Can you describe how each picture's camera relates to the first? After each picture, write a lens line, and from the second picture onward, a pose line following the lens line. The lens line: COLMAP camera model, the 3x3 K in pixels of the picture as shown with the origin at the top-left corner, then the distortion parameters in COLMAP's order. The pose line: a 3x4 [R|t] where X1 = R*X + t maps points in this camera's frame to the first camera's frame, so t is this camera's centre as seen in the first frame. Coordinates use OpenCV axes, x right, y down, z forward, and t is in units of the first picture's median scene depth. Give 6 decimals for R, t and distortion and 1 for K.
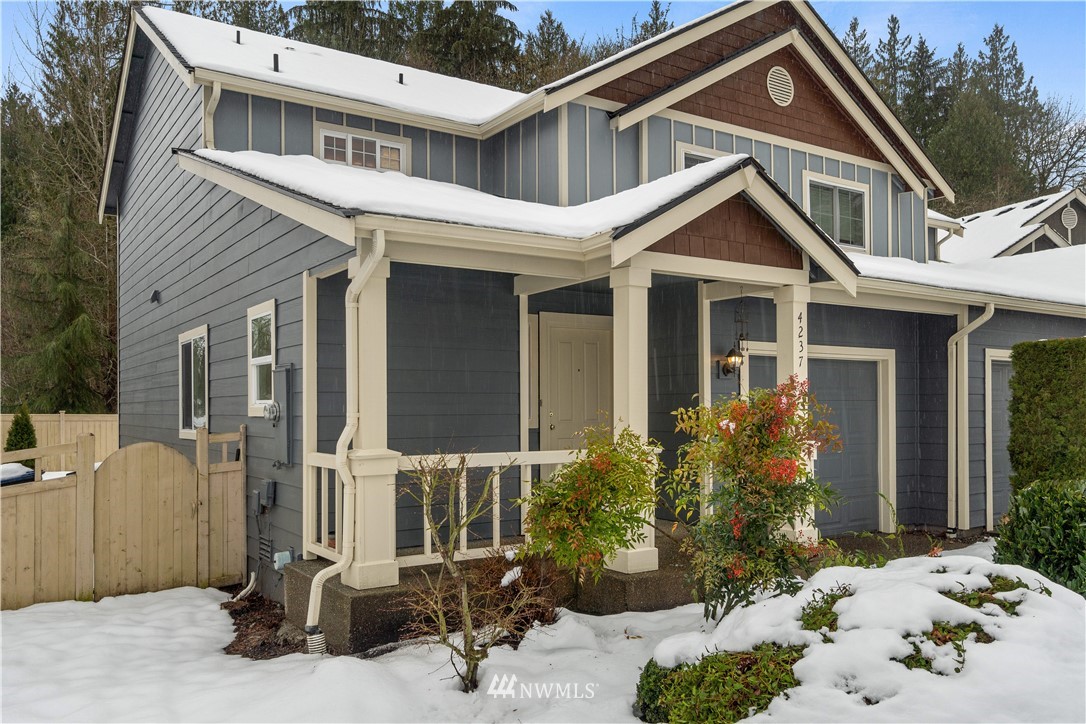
lens RADIAL K [[854.3, 0, 541.8], [0, 854.3, 402.5], [0, 0, 1]] dist [0.001678, 0.000982]
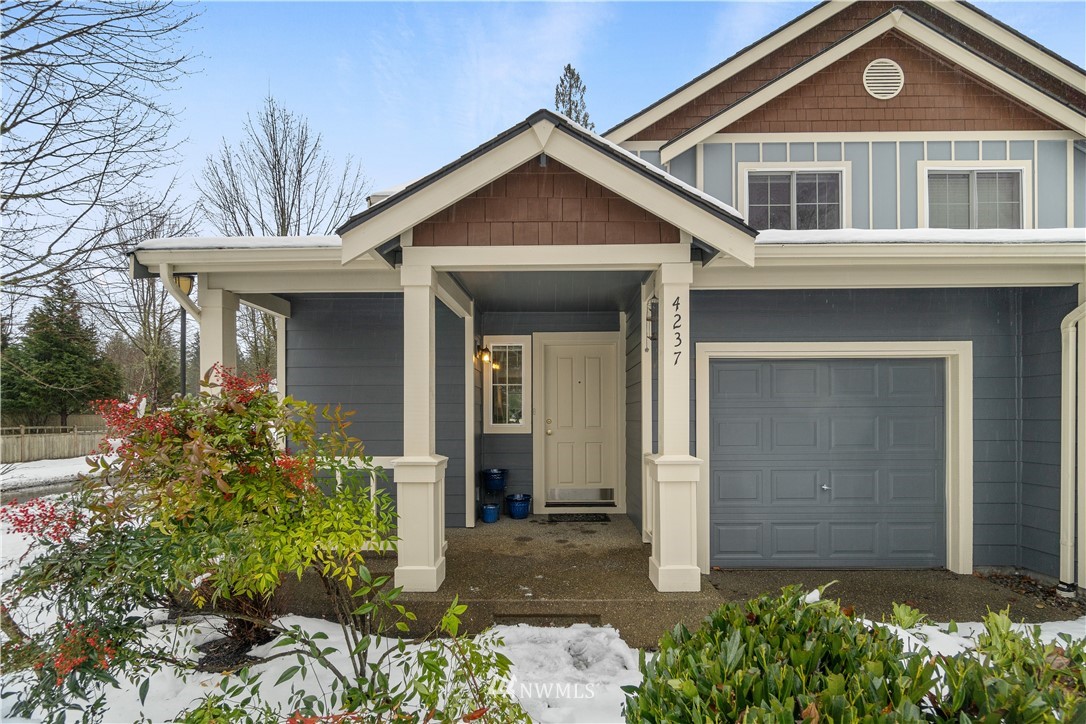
lens RADIAL K [[495.5, 0, 541.7], [0, 495.5, 416.6], [0, 0, 1]] dist [0.001822, -0.000118]
pose [[0.832850, 0.000128, -0.553499, 0.335507], [0.006713, 0.999924, 0.010332, -0.000173], [0.553458, -0.012320, 0.832786, 0.401458]]
